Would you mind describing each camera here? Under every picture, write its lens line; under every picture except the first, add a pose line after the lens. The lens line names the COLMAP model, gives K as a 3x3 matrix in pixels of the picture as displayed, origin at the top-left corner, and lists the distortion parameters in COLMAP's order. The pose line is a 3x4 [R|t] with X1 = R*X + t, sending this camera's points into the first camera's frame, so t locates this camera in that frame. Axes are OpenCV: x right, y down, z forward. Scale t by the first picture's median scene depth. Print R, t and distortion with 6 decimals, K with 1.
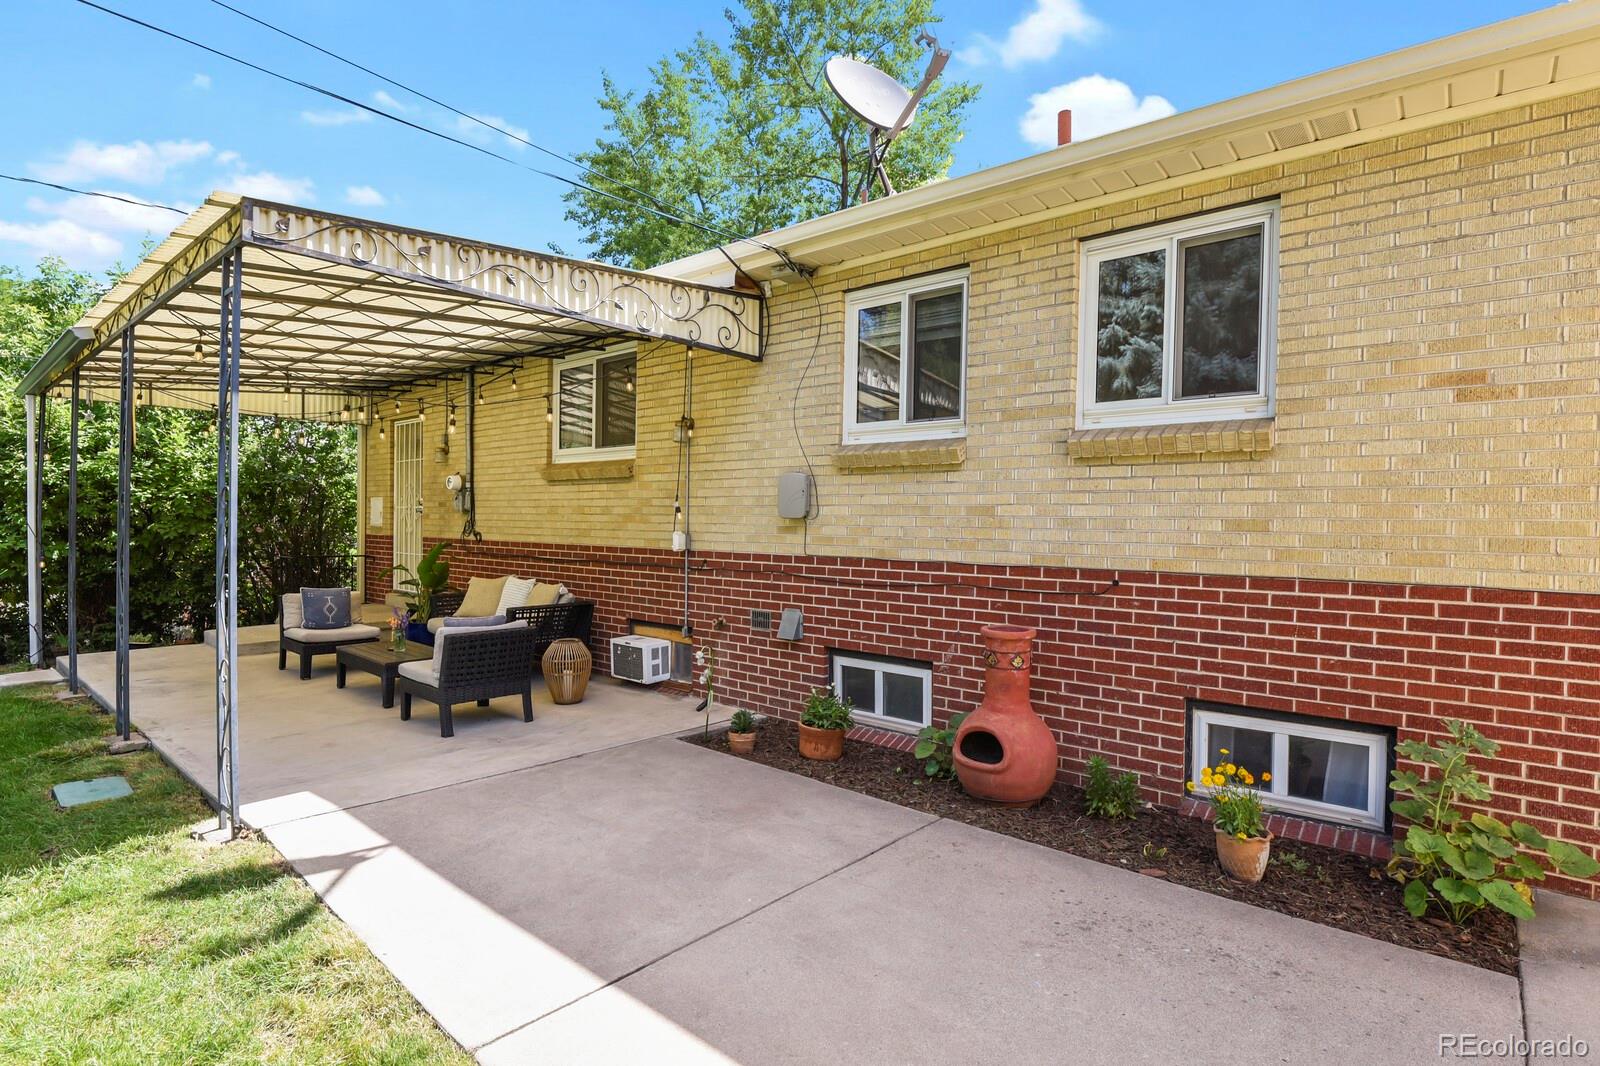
lens RADIAL K [[787.5, 0, 807.8], [0, 787.5, 538.0], [0, 0, 1]] dist [0.001092, -0.007387]
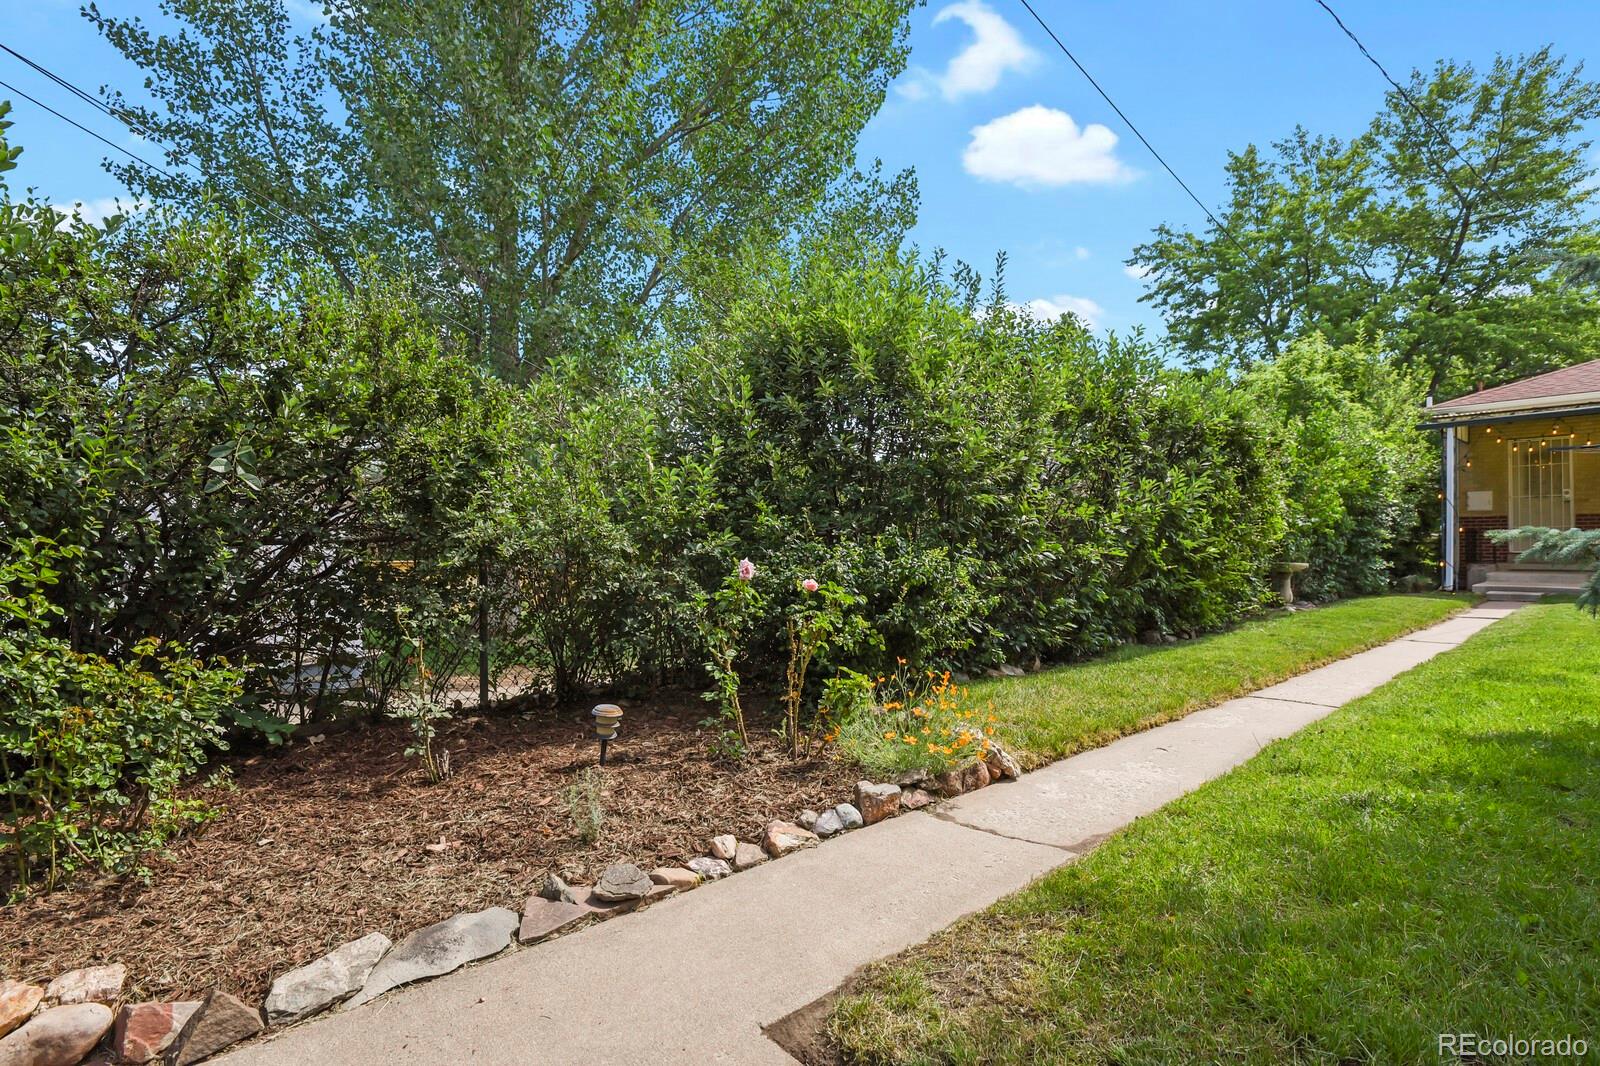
lens RADIAL K [[787.5, 0, 807.8], [0, 787.5, 538.0], [0, 0, 1]] dist [0.001092, -0.007387]
pose [[0.992053, -0.019307, -0.124333, -3.216966], [0.016627, 0.999607, -0.022557, 0.097596], [0.124719, 0.020310, 0.991984, -1.233832]]
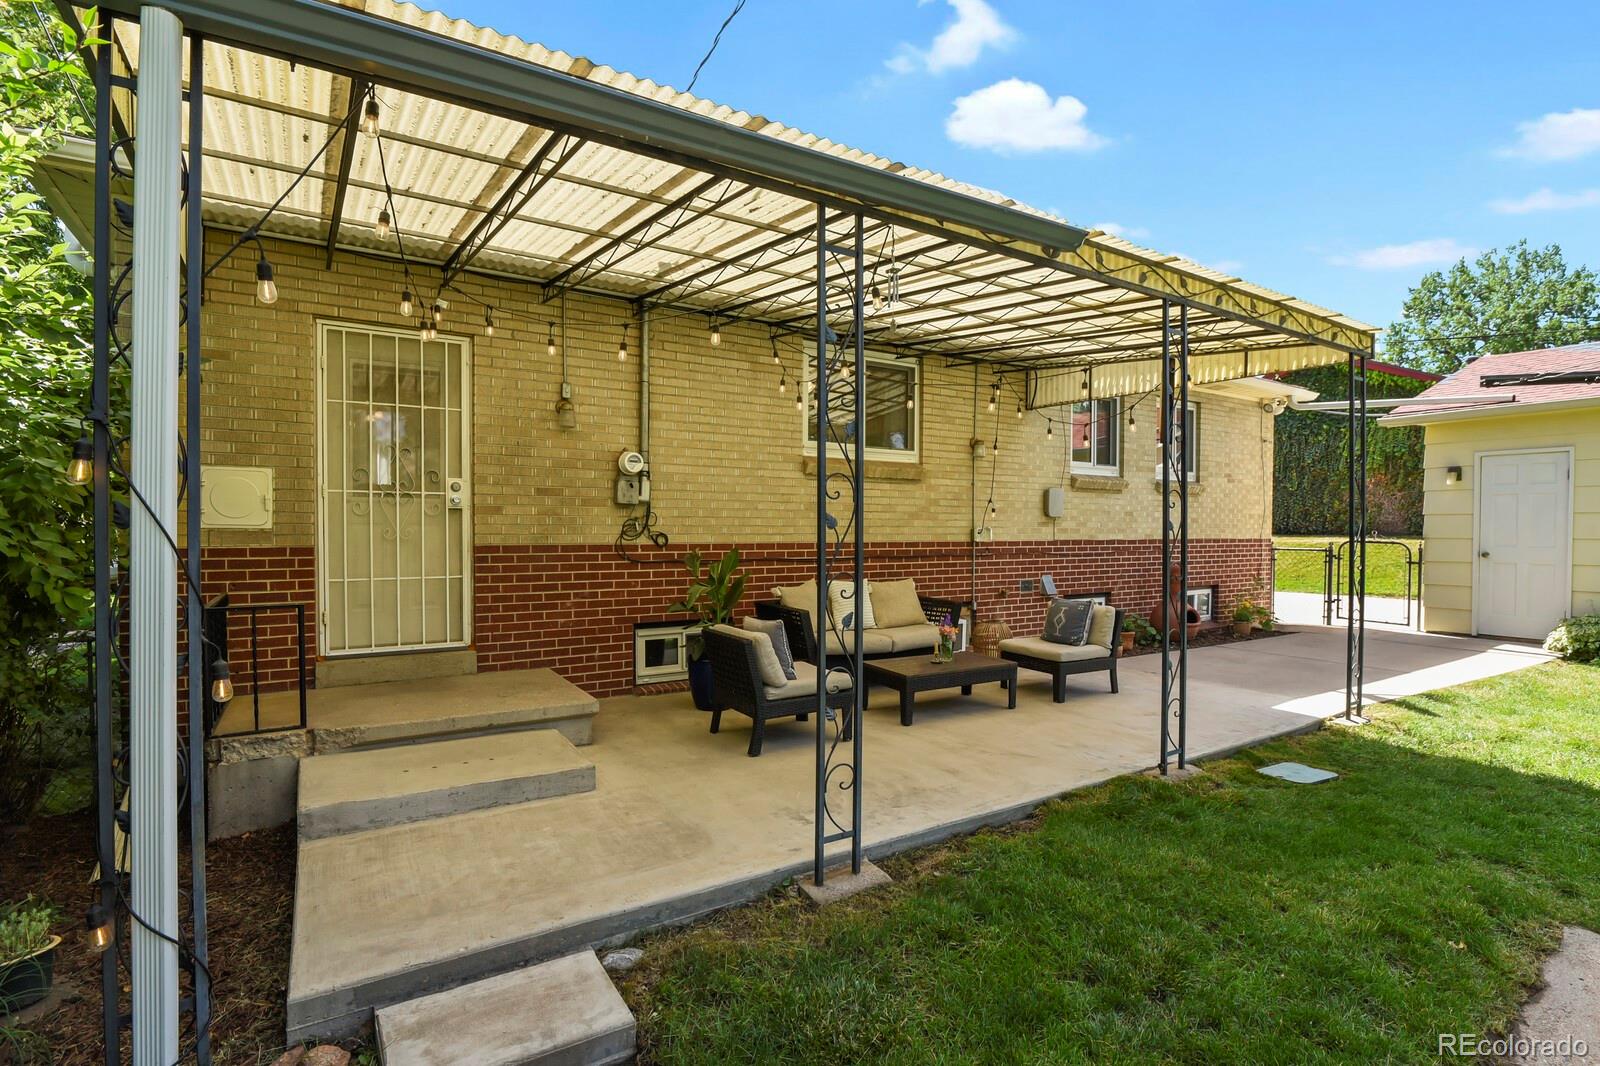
lens RADIAL K [[787.5, 0, 807.8], [0, 787.5, 538.0], [0, 0, 1]] dist [0.001092, -0.007387]
pose [[0.287385, -0.029358, 0.957365, -1.773503], [0.014528, 0.999549, 0.026291, -0.033541], [-0.957705, 0.006353, 0.287682, 1.085190]]
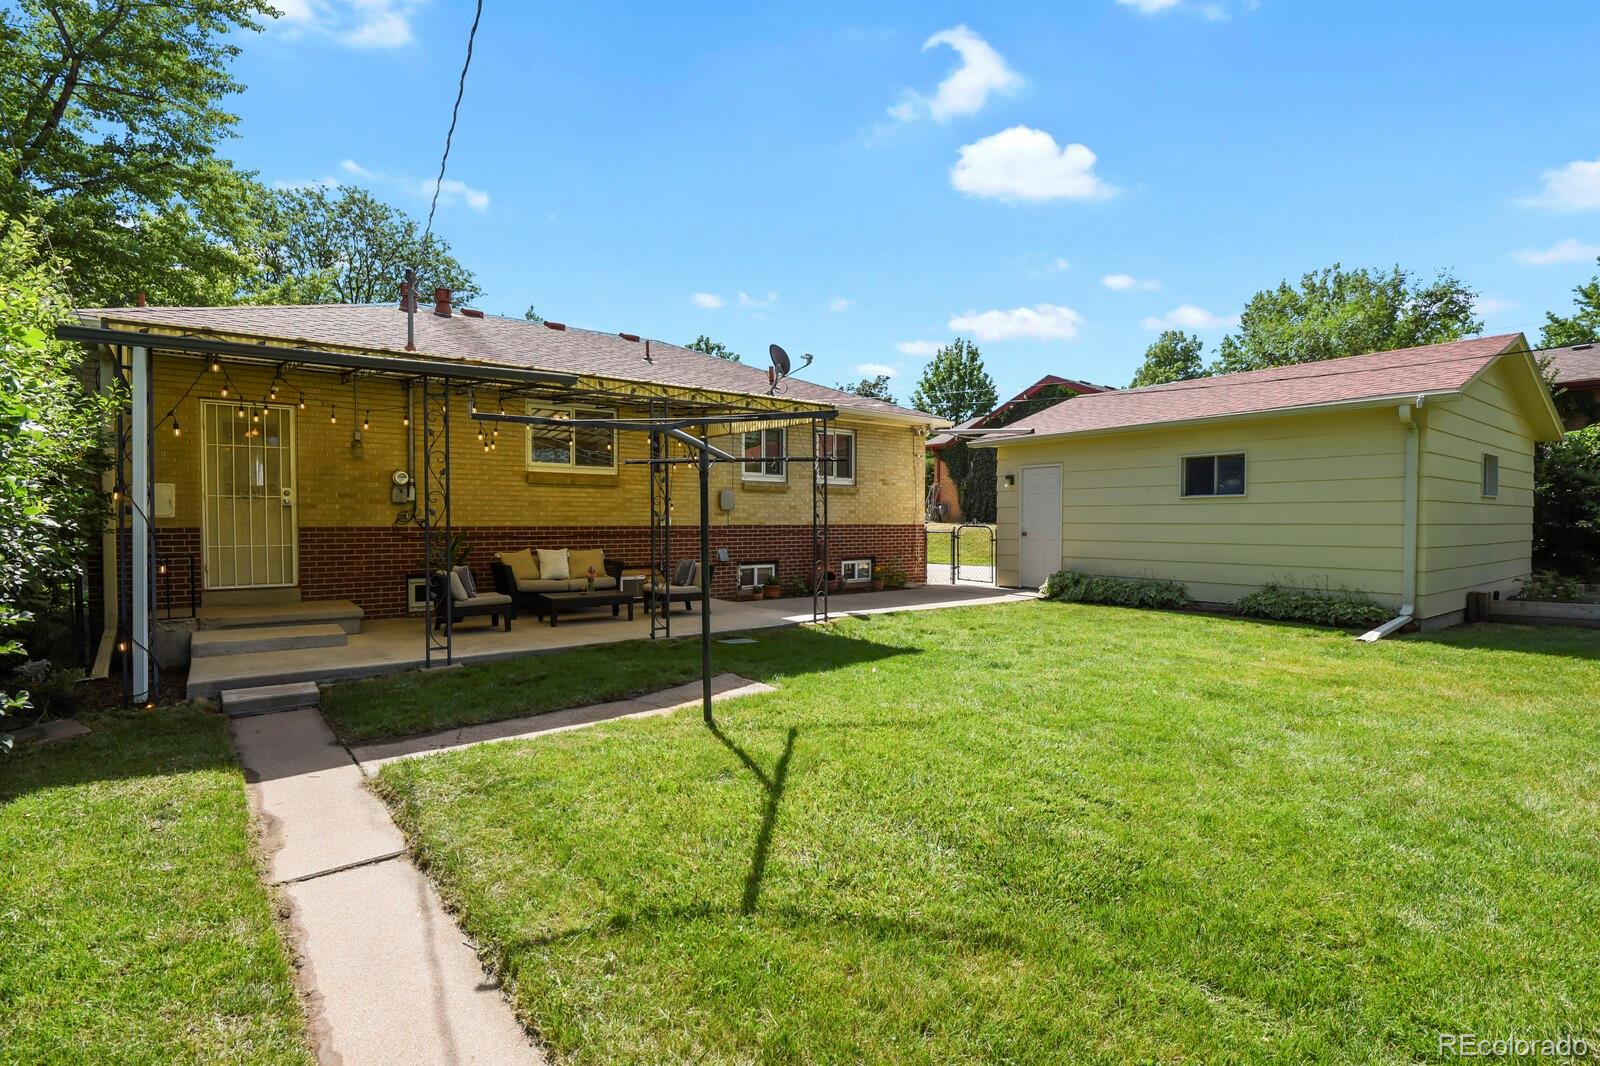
lens RADIAL K [[789.8, 0, 808.1], [0, 789.8, 537.2], [0, 0, 1]] dist [-0.001960, -0.008312]
pose [[0.200691, -0.038303, 0.978906, -2.431542], [0.016634, 0.999225, 0.035688, -0.024293], [-0.979513, 0.009121, 0.201172, 0.305433]]
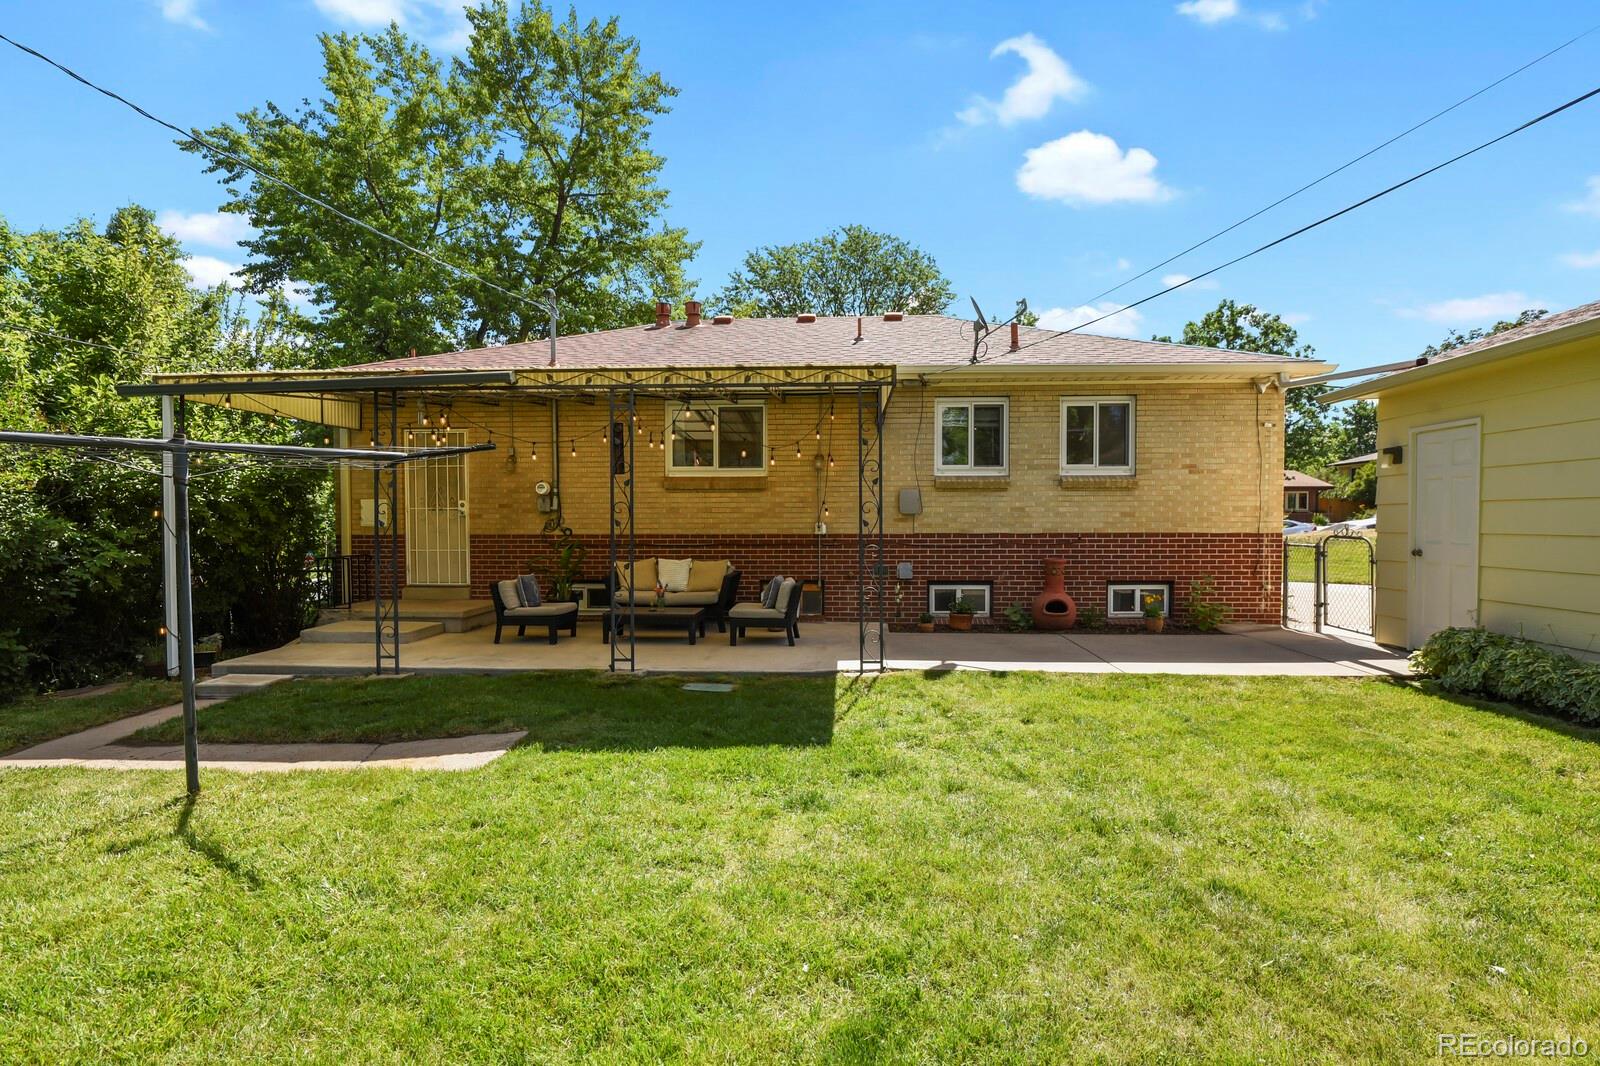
lens RADIAL K [[787.5, 0, 807.8], [0, 787.5, 538.0], [0, 0, 1]] dist [0.001092, -0.007387]
pose [[0.803412, -0.032376, 0.594542, -1.408880], [0.025260, 0.999475, 0.020291, -0.012551], [-0.594887, -0.001284, 0.803808, -0.382439]]
